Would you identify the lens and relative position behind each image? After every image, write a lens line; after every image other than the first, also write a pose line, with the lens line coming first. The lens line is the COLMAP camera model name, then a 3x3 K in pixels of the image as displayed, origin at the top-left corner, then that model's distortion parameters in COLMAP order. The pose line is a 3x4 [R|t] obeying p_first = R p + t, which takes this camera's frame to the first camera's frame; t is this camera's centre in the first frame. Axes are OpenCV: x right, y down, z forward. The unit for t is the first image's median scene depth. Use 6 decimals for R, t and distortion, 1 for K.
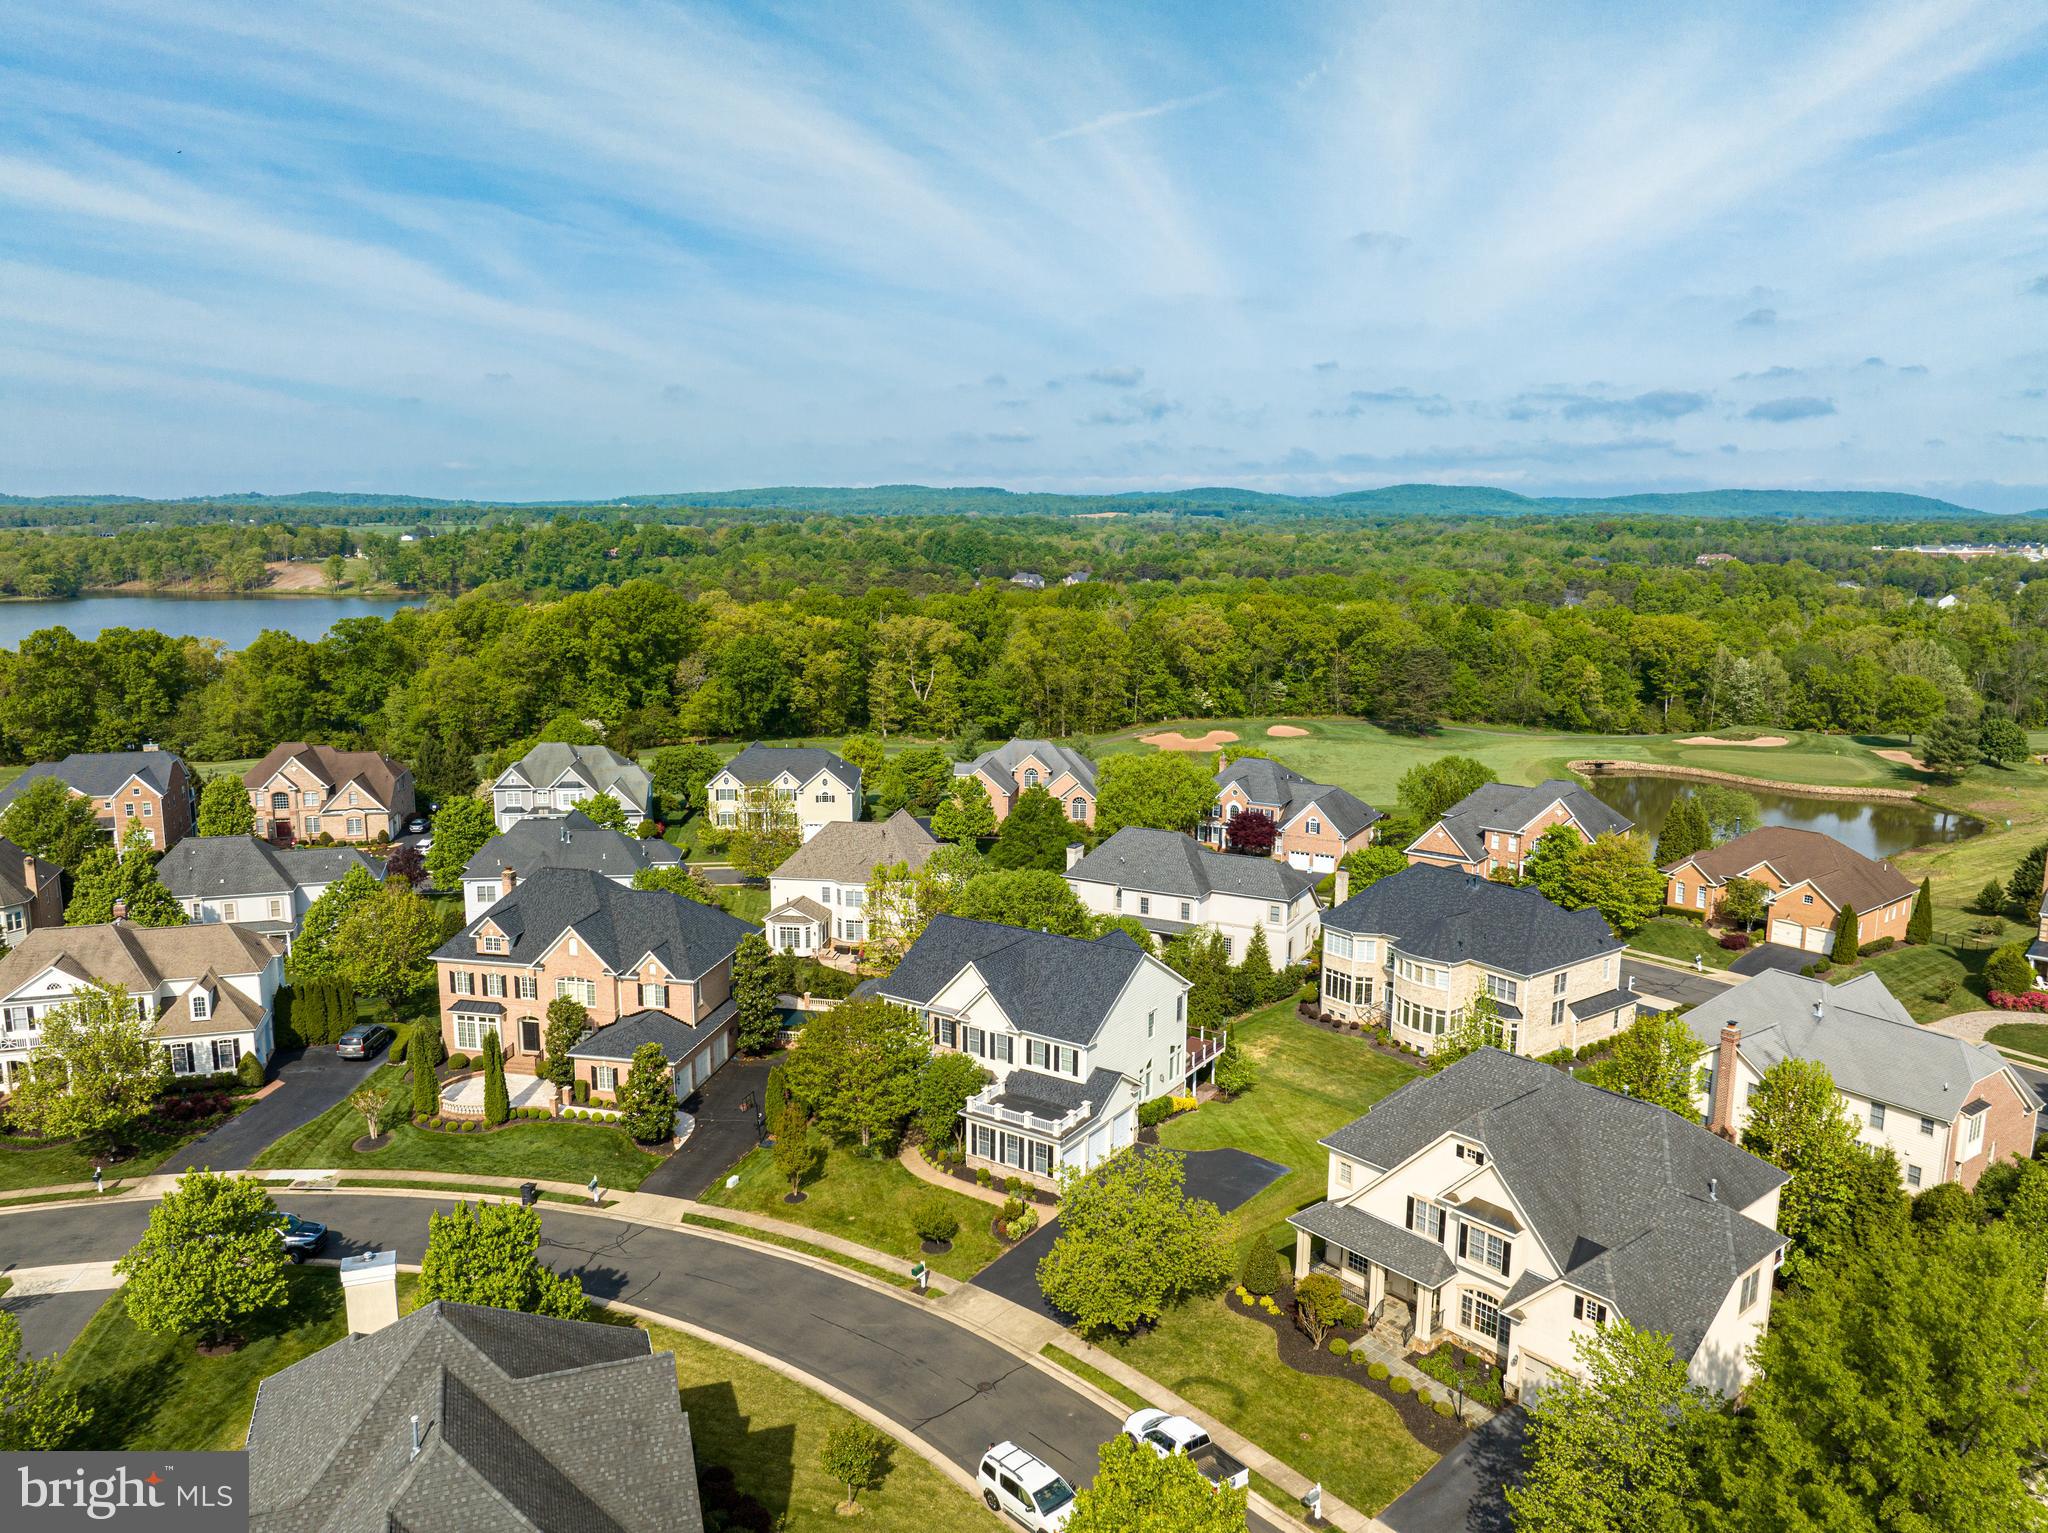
lens RADIAL K [[1449.4, 0, 1026.1], [0, 1449.4, 770.5], [0, 0, 1]] dist [-0.042313, -0.001259]
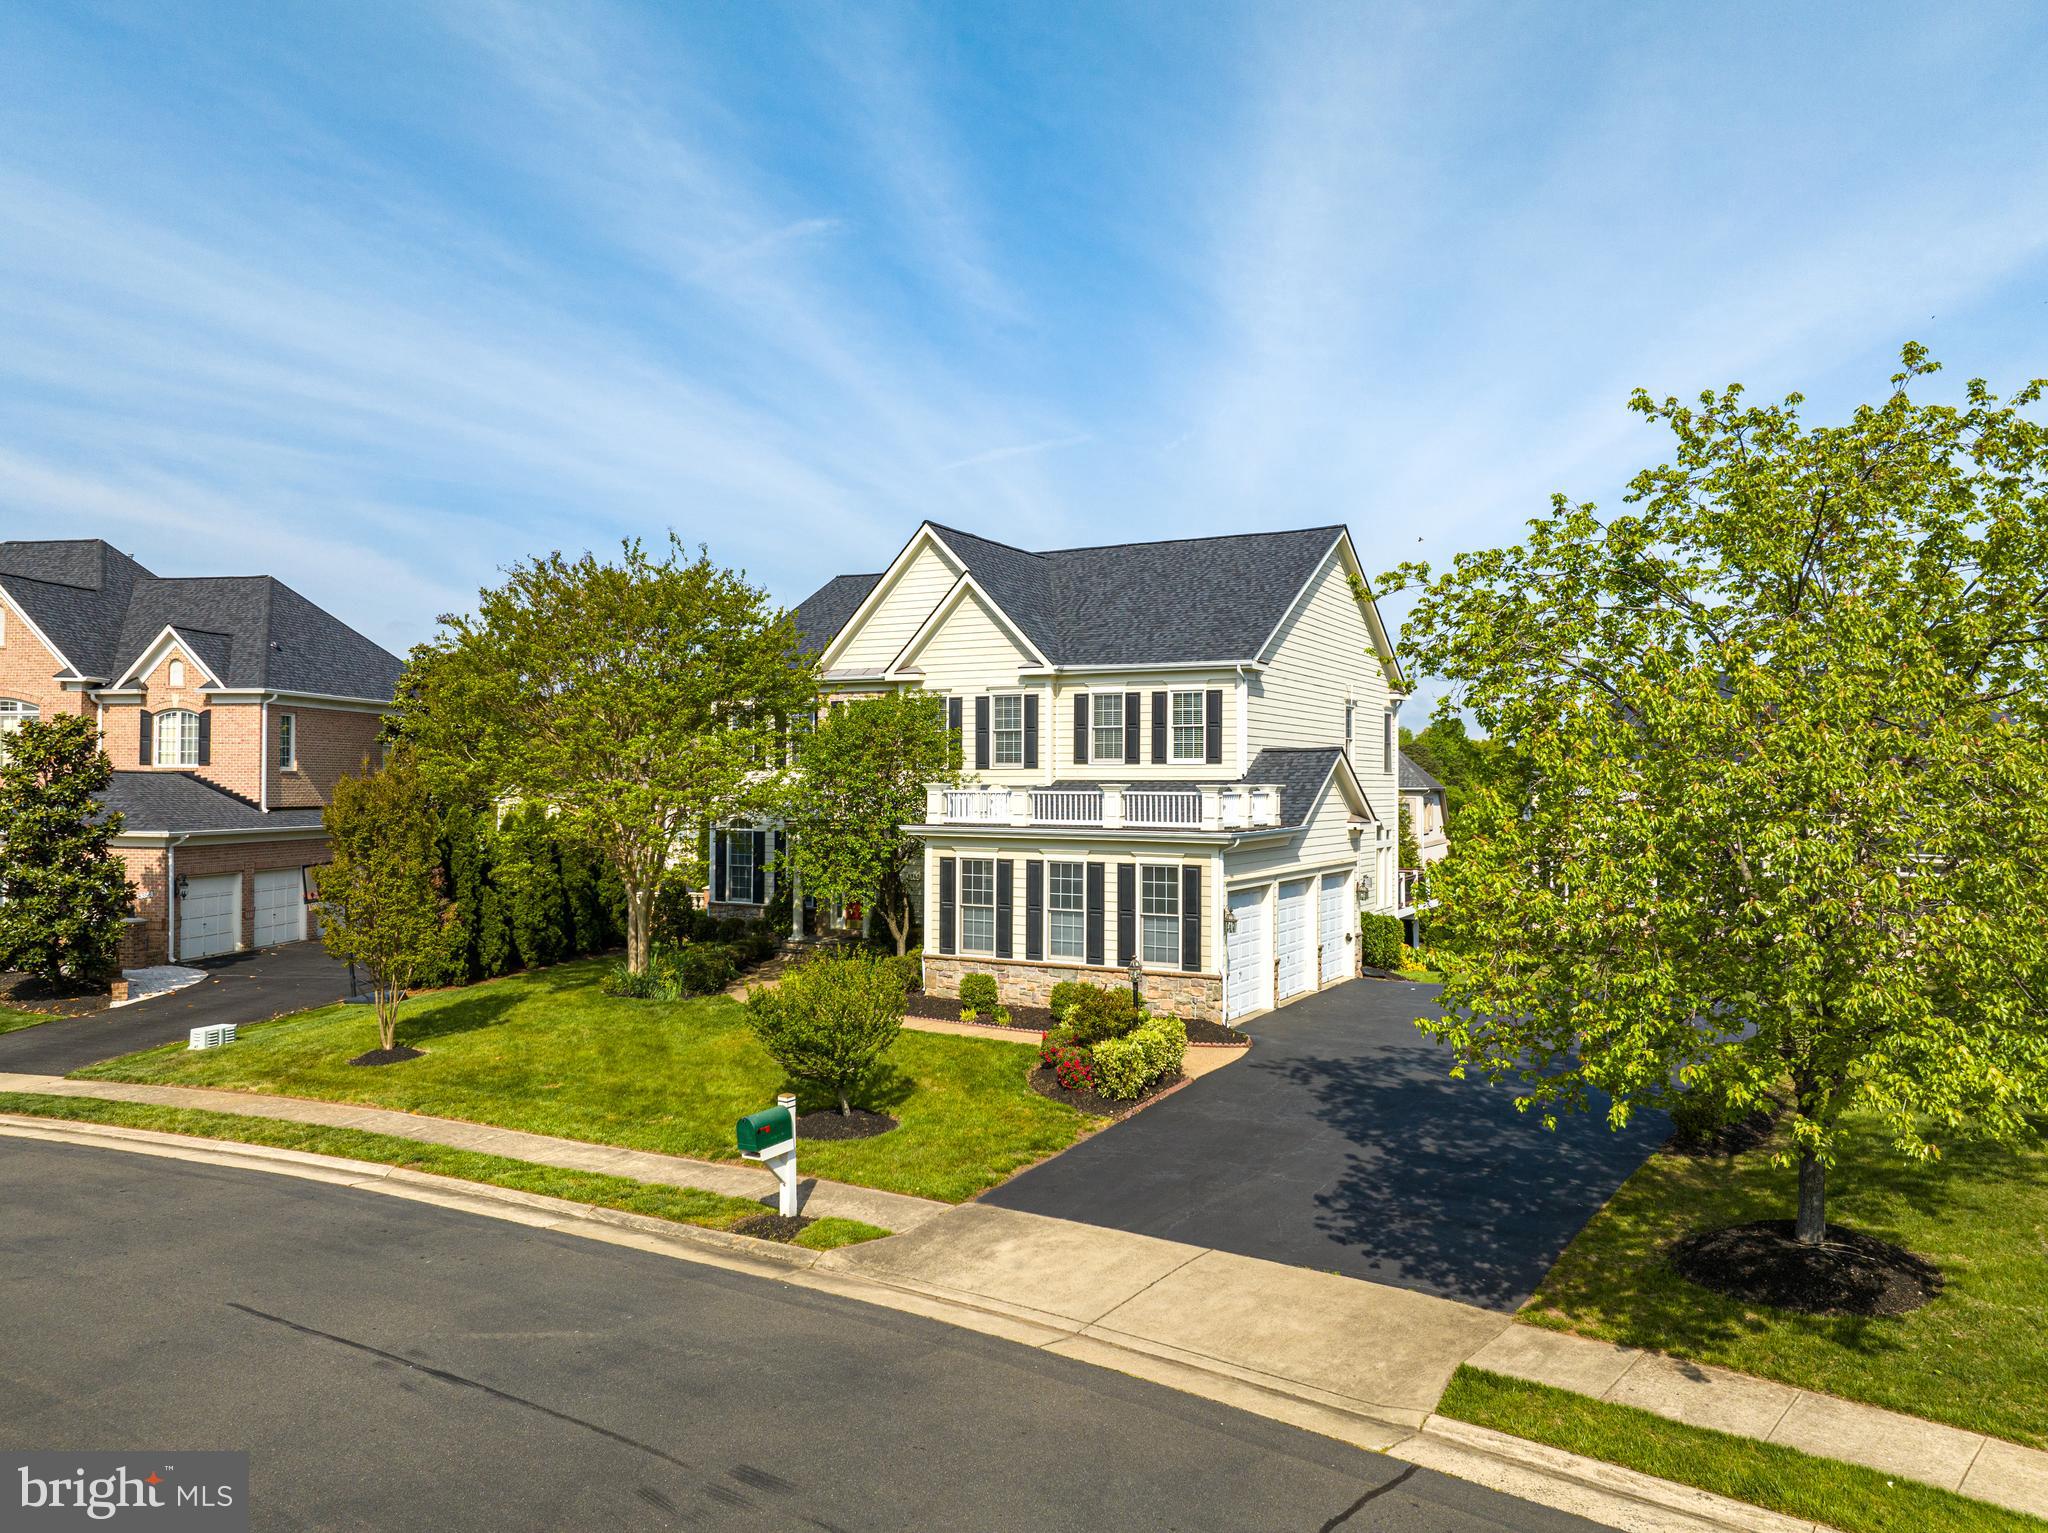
lens RADIAL K [[1449.4, 0, 1015.8], [0, 1449.4, 764.7], [0, 0, 1]] dist [-0.042313, -0.001259]
pose [[0.997495, -0.004506, 0.070587, -0.043099], [0.018010, 0.981255, -0.191870, 0.282641], [-0.068400, 0.192661, 0.978879, 0.642410]]
